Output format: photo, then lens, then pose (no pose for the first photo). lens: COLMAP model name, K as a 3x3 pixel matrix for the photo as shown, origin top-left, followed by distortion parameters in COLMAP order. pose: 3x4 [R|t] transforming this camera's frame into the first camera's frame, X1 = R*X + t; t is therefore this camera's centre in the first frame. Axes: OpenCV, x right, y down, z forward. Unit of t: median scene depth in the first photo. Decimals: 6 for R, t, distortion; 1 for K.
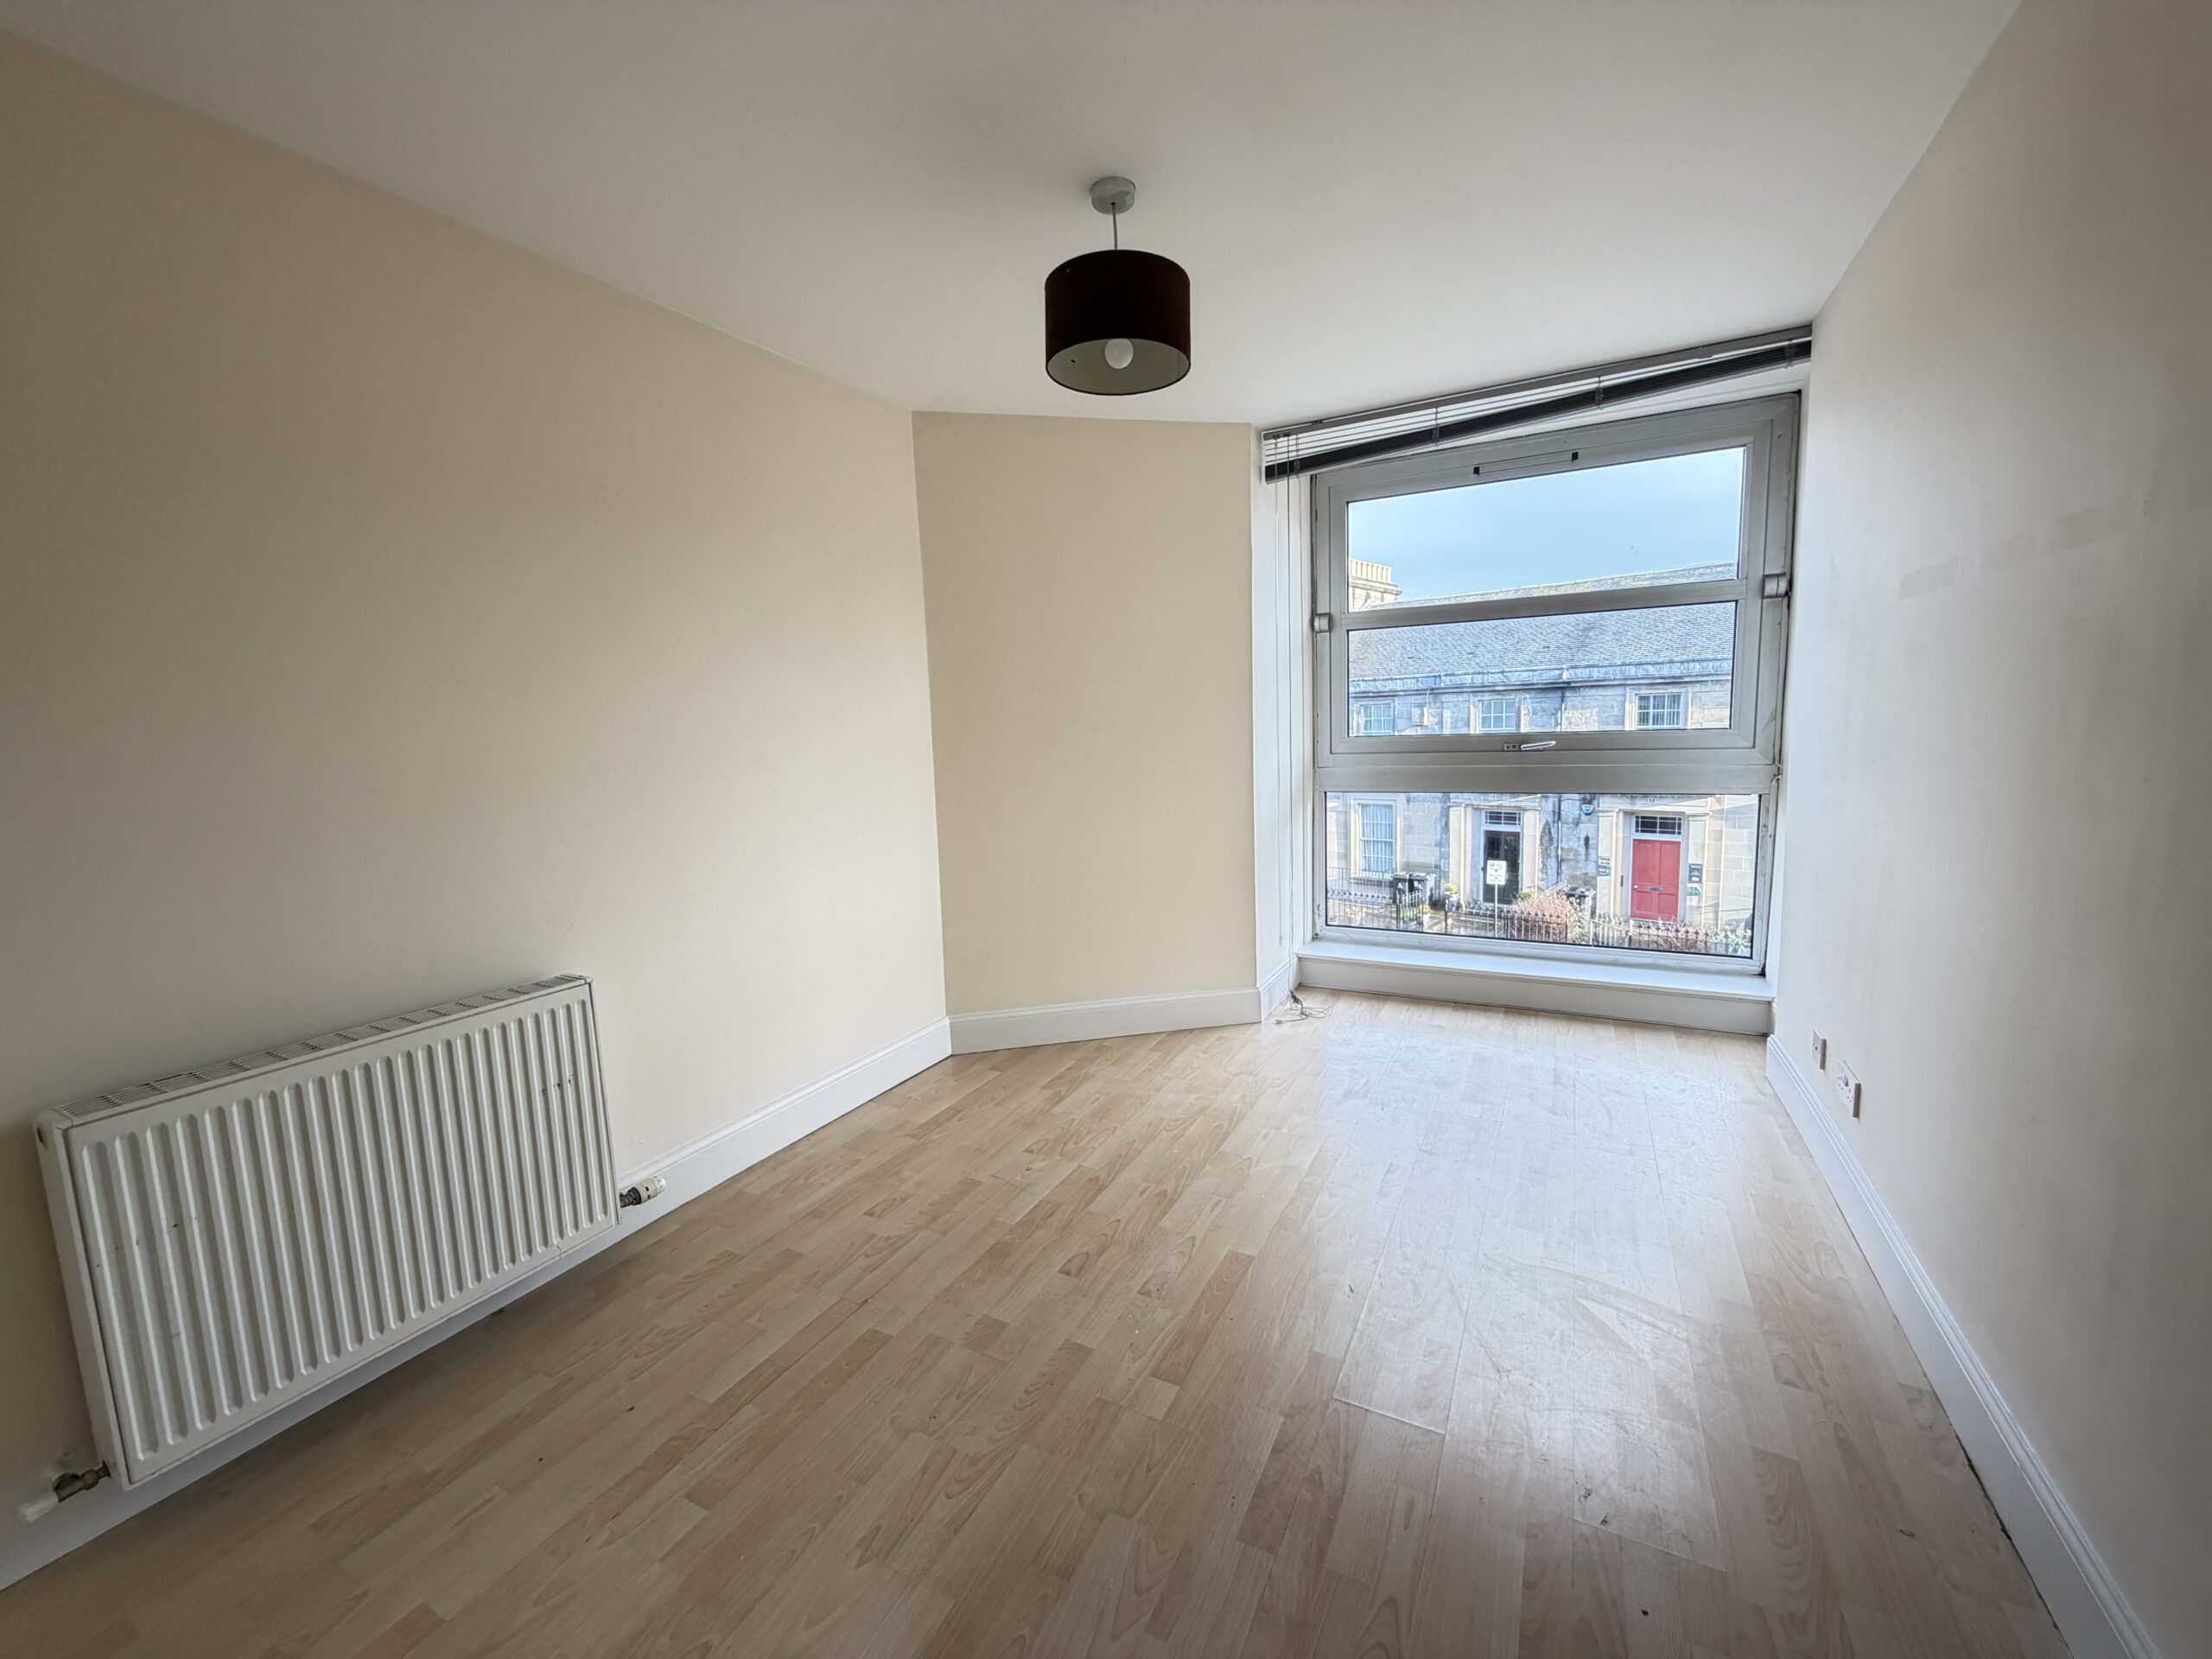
lens RADIAL K [[905.4, 0, 1089.2], [0, 905.4, 835.3], [0, 0, 1]] dist [-0.000078, -0.000092]
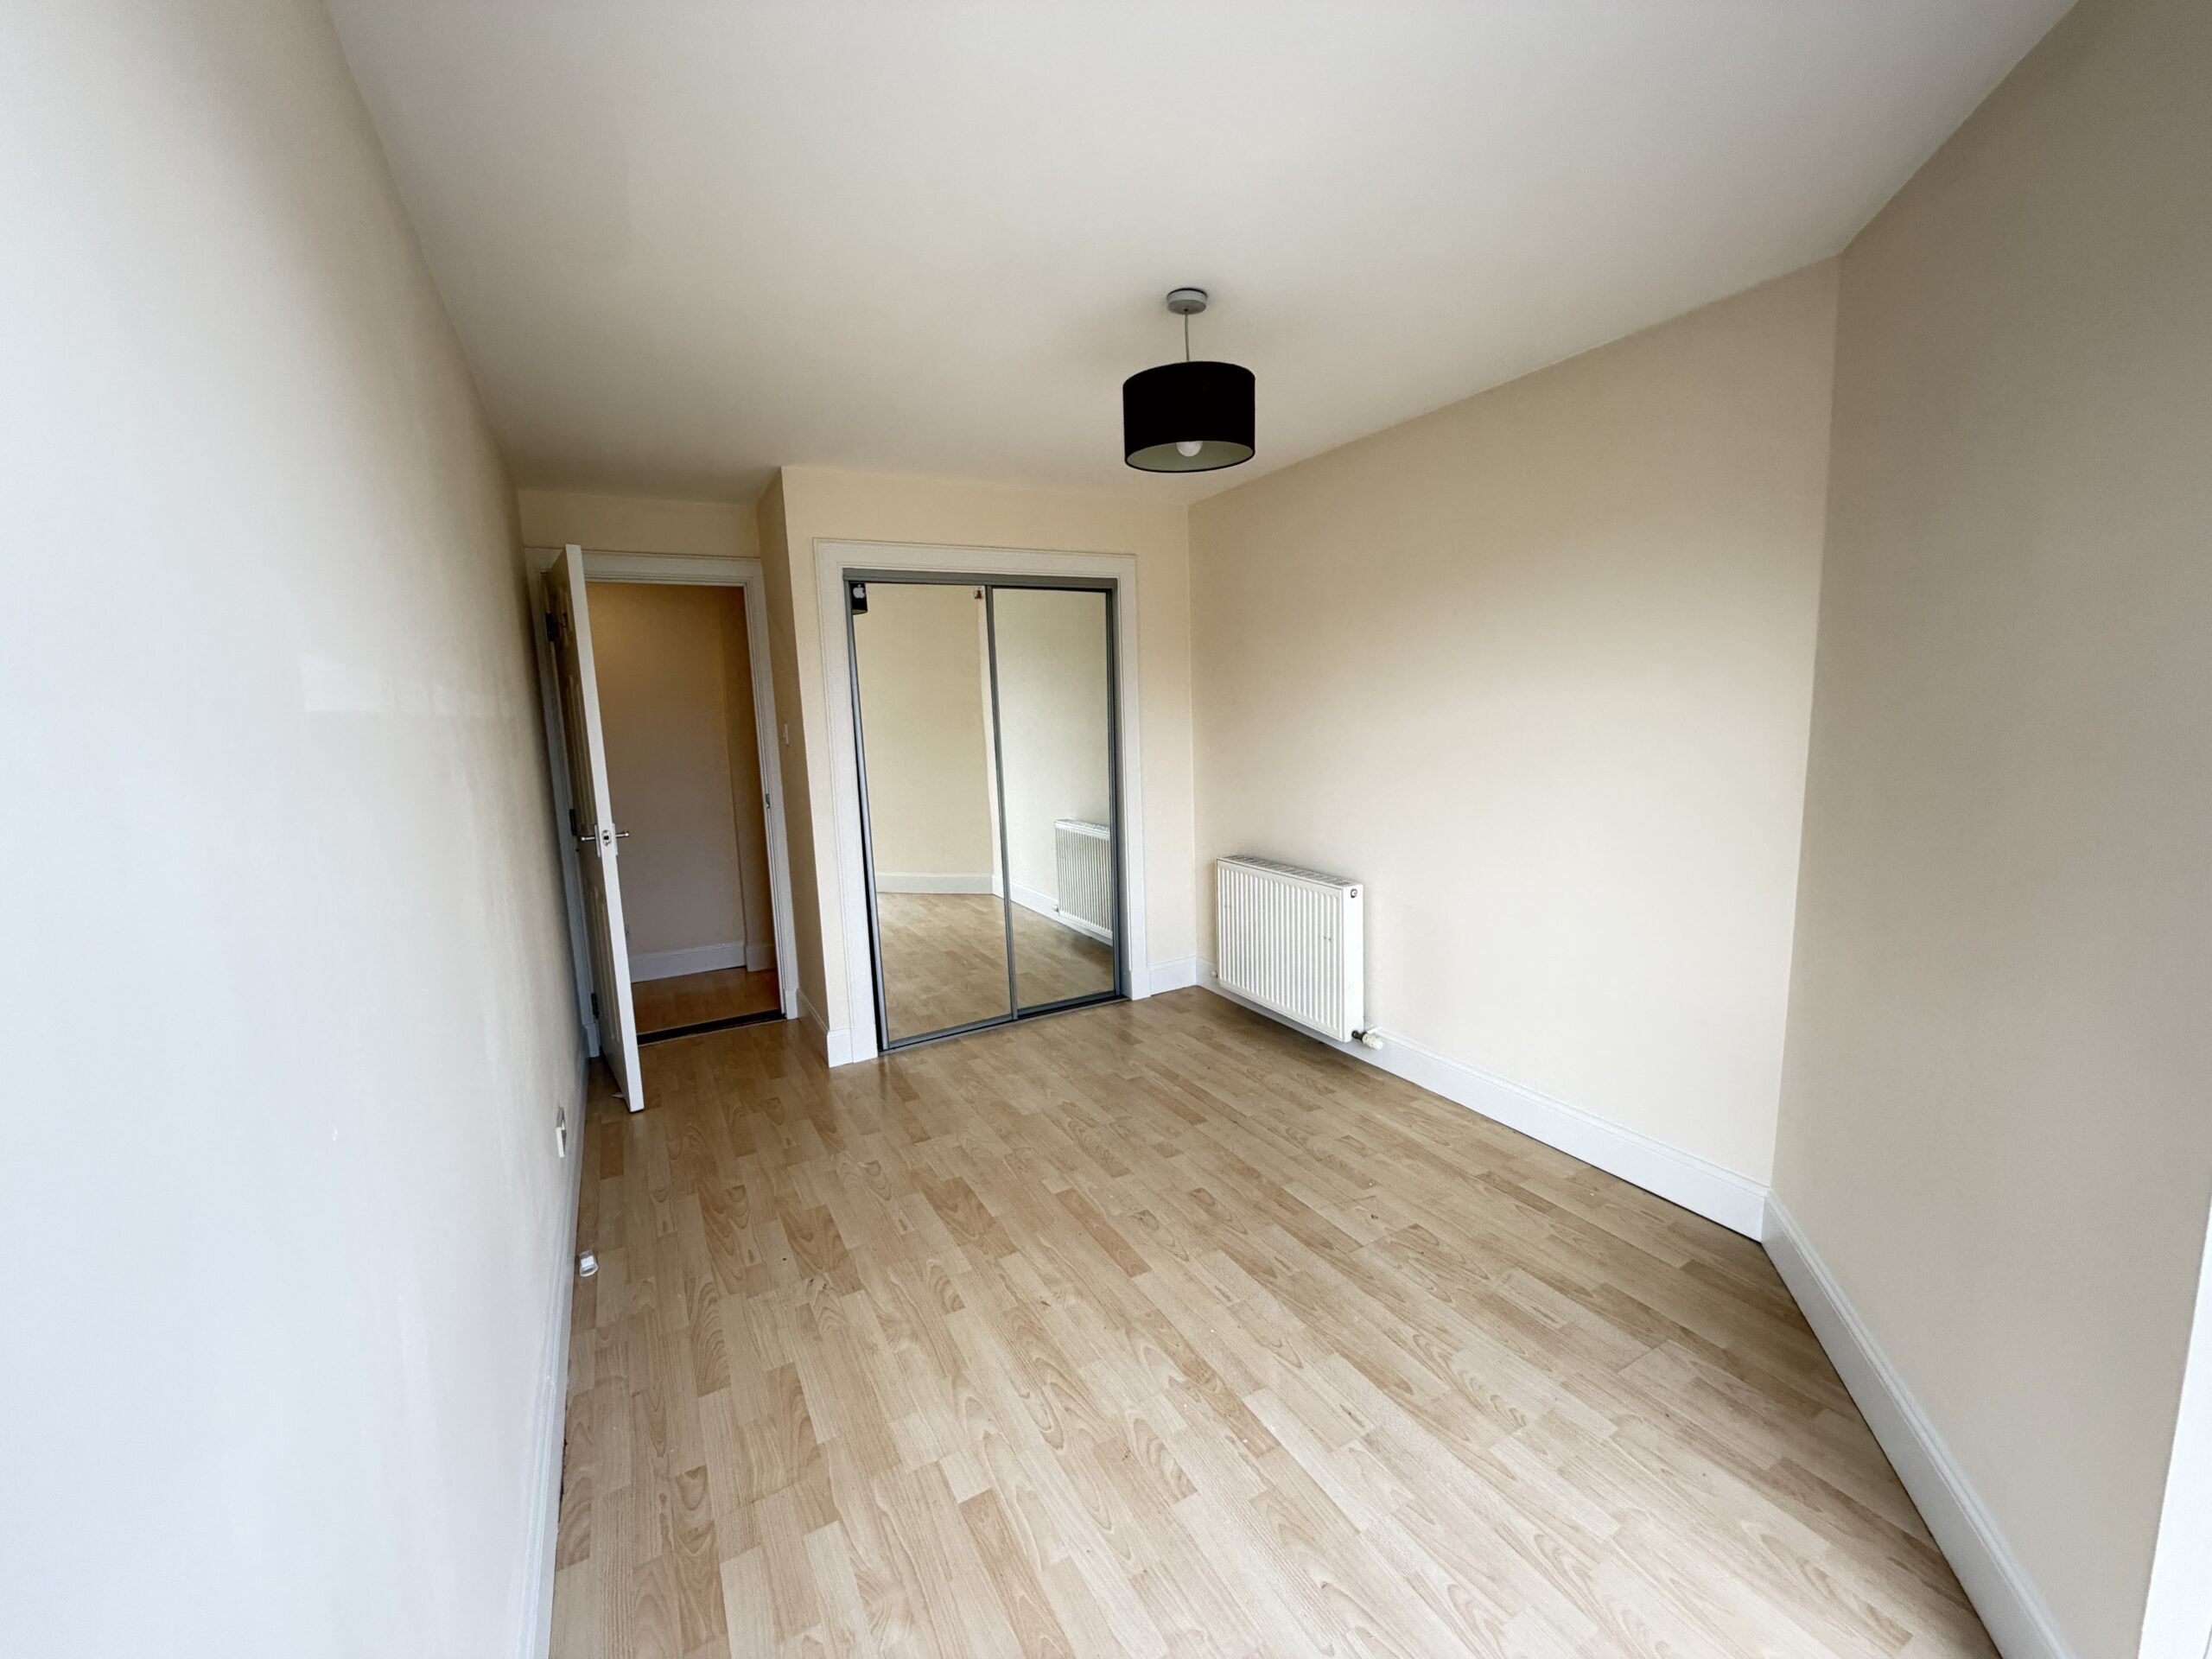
lens RADIAL K [[905.4, 0, 1089.2], [0, 905.4, 835.3], [0, 0, 1]] dist [-0.000078, -0.000092]
pose [[-0.562973, 0.181099, -0.806390, 0.853154], [-0.043583, 0.967835, 0.247783, -0.269286], [0.825326, 0.174640, -0.536972, 1.246982]]
